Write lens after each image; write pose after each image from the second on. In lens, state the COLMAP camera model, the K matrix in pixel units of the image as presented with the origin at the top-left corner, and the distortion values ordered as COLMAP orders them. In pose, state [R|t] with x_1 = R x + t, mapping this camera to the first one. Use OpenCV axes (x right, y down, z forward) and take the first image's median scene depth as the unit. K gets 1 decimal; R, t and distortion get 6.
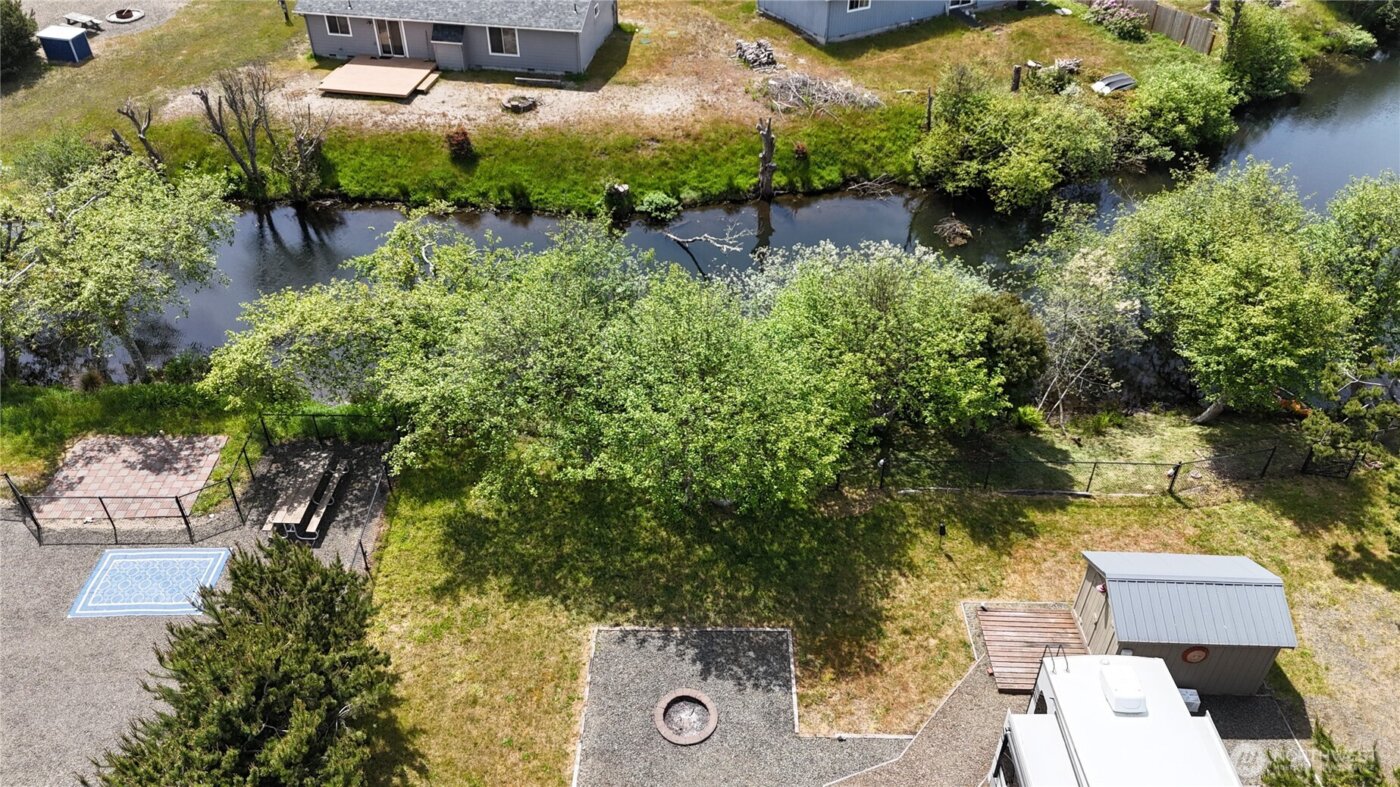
lens RADIAL K [[1023.9, 0, 700.0], [0, 1023.9, 393.5], [0, 0, 1]] dist [0.084486, -0.072947]
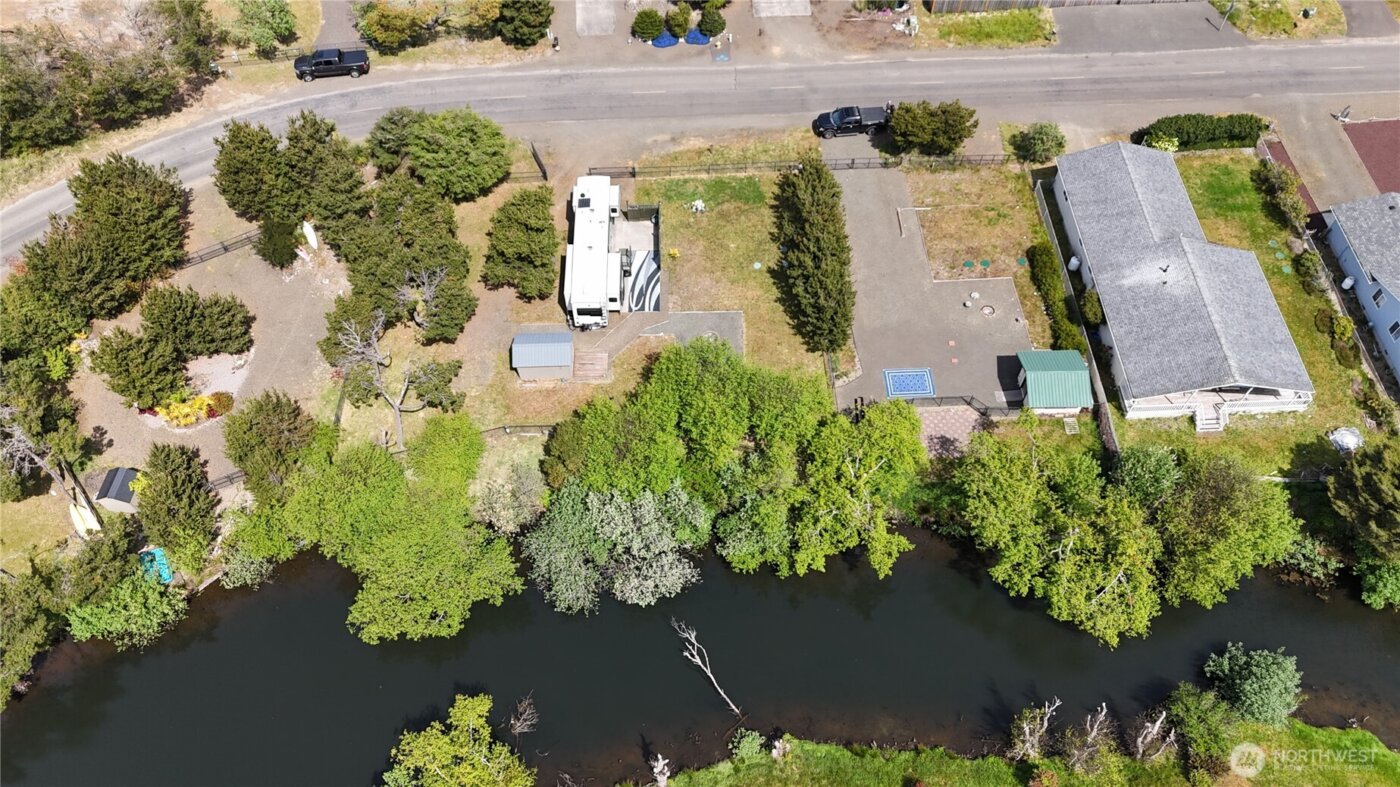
lens RADIAL K [[1023.9, 0, 700.0], [0, 1023.9, 393.5], [0, 0, 1]] dist [0.084486, -0.072947]
pose [[-0.999841, 0.011555, -0.013559, 0.049571], [-0.014623, -0.097616, 0.995117, -2.287599], [0.010175, 0.995157, 0.097770, 0.711340]]
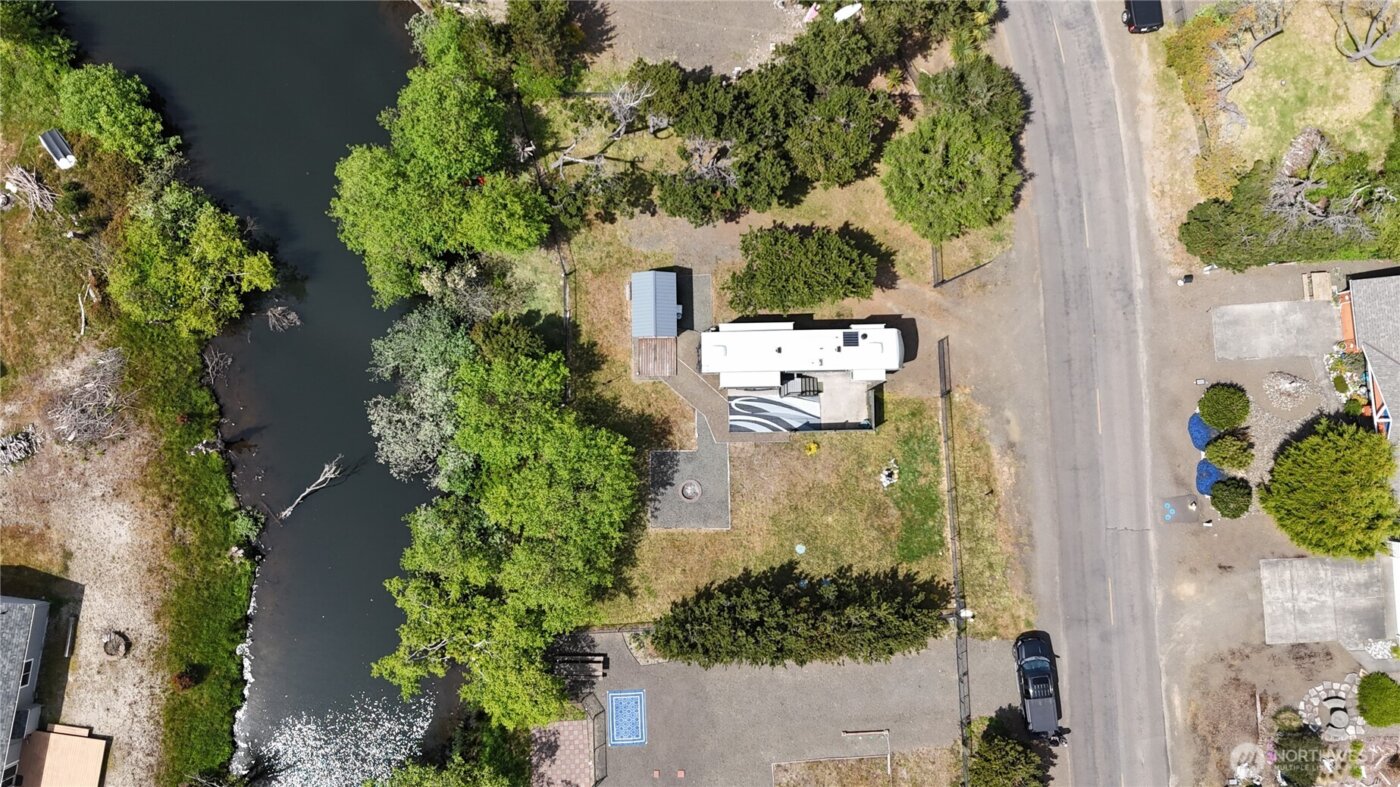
lens RADIAL K [[1023.9, 0, 700.0], [0, 1023.9, 393.5], [0, 0, 1]] dist [0.084486, -0.072947]
pose [[-0.017318, -0.998863, 0.044409, 0.101659], [0.612926, 0.024486, 0.789761, -1.493312], [-0.789951, 0.040897, 0.611805, -0.567853]]
